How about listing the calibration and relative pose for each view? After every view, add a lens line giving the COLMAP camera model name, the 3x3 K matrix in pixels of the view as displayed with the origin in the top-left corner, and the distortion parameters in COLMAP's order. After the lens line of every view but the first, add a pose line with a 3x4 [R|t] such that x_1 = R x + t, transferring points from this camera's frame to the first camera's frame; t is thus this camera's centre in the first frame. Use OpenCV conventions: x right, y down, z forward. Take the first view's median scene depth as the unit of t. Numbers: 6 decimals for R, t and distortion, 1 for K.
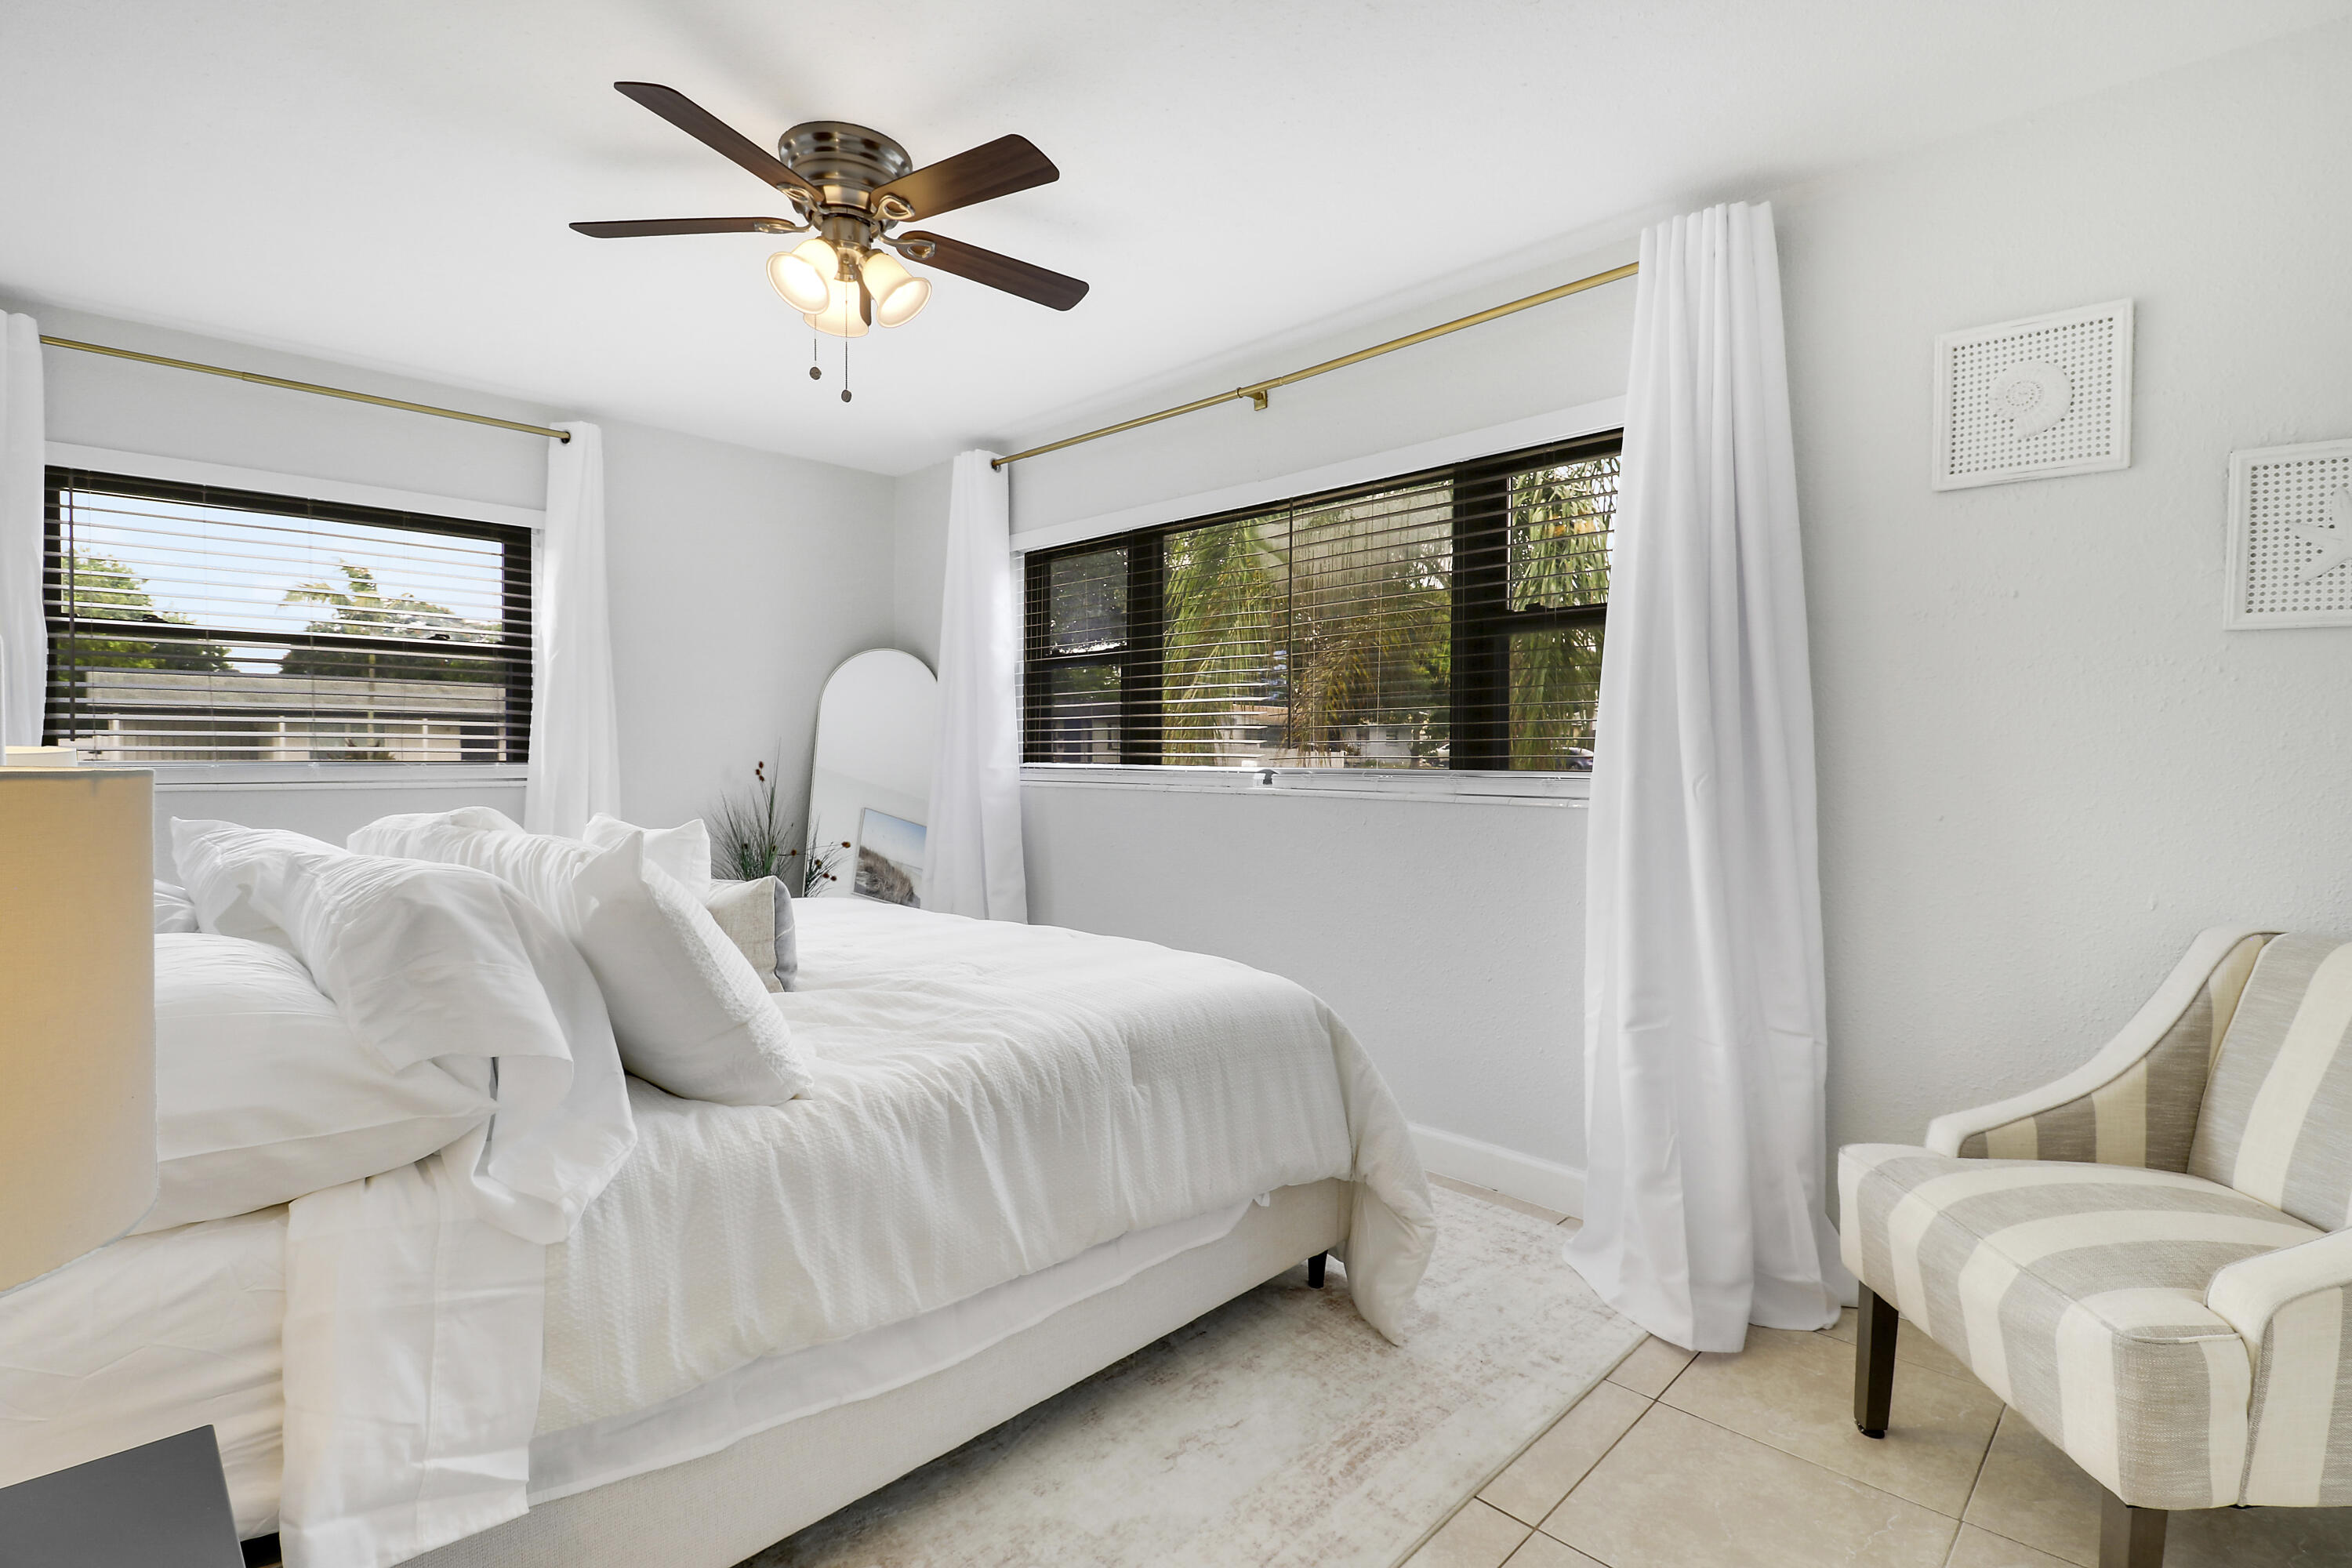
lens RADIAL K [[1093.3, 0, 1176.0], [0, 1093.3, 784.0], [0, 0, 1]] dist [0.002564, -0.013547]
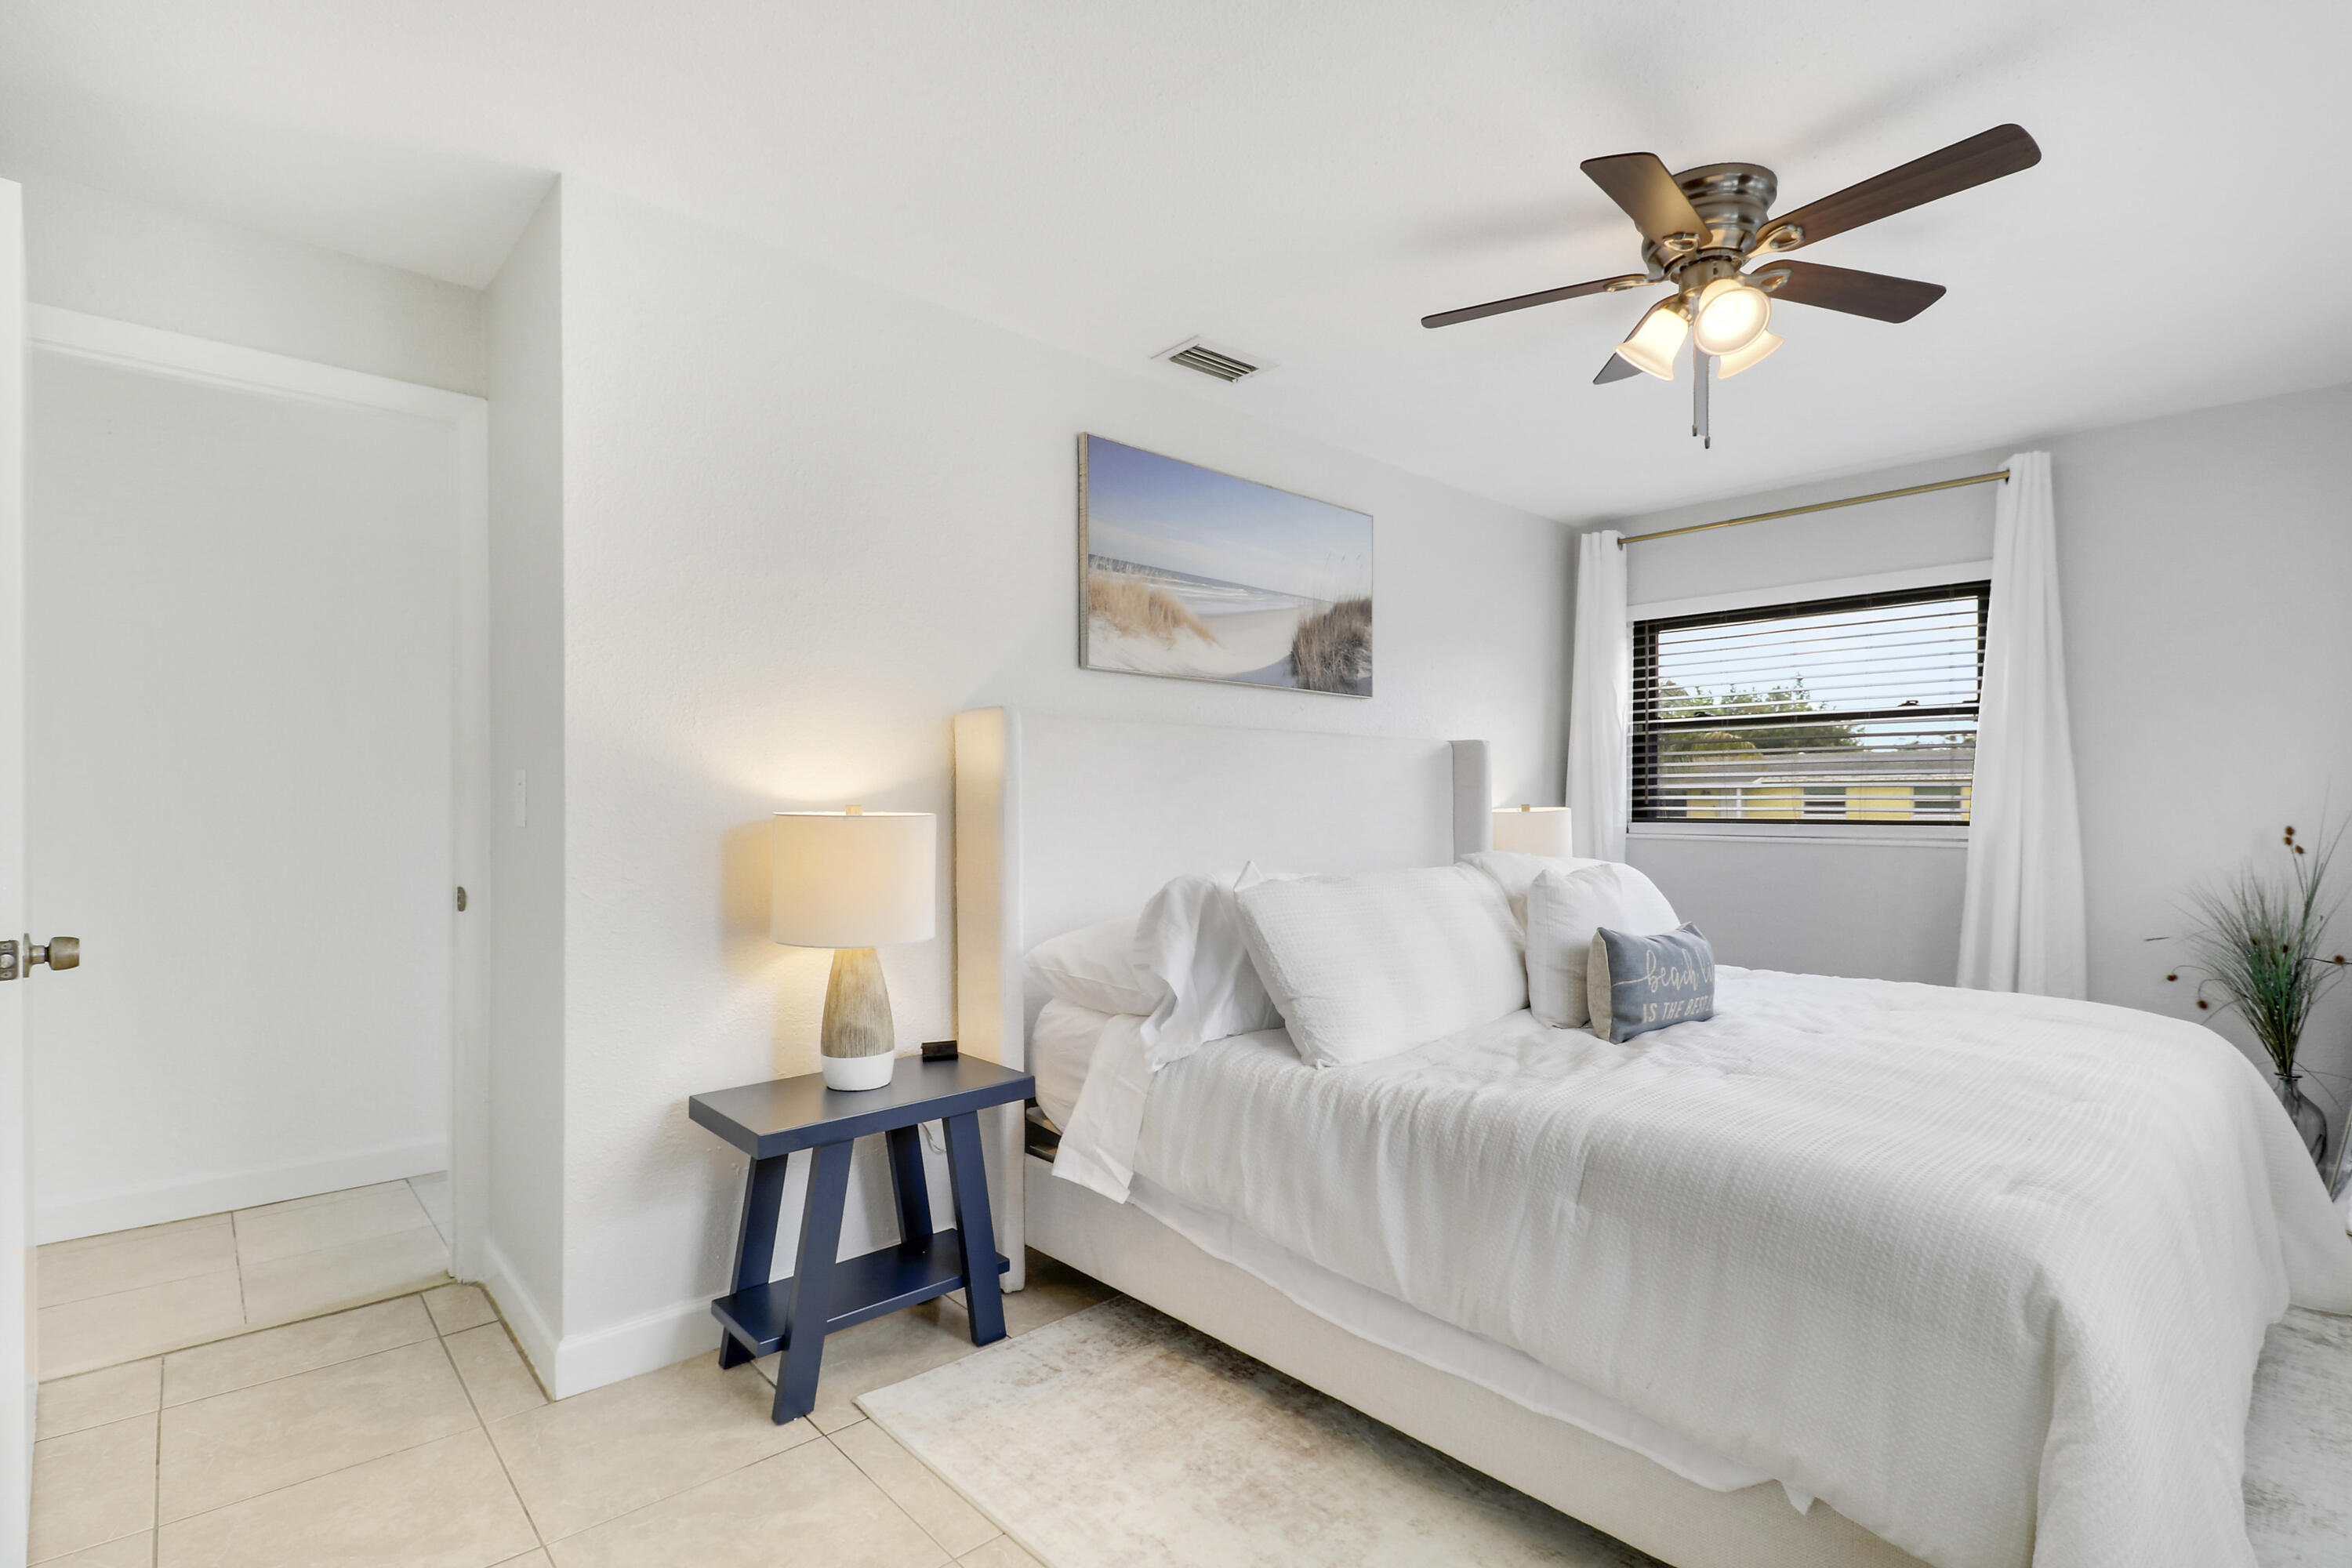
lens RADIAL K [[1093.3, 0, 1176.0], [0, 1093.3, 784.0], [0, 0, 1]] dist [0.002564, -0.013547]
pose [[-0.056312, -0.026284, -0.998067, 1.016979], [-0.027891, 0.999305, -0.024743, -0.027871], [0.998024, 0.026443, -0.057006, 0.872984]]
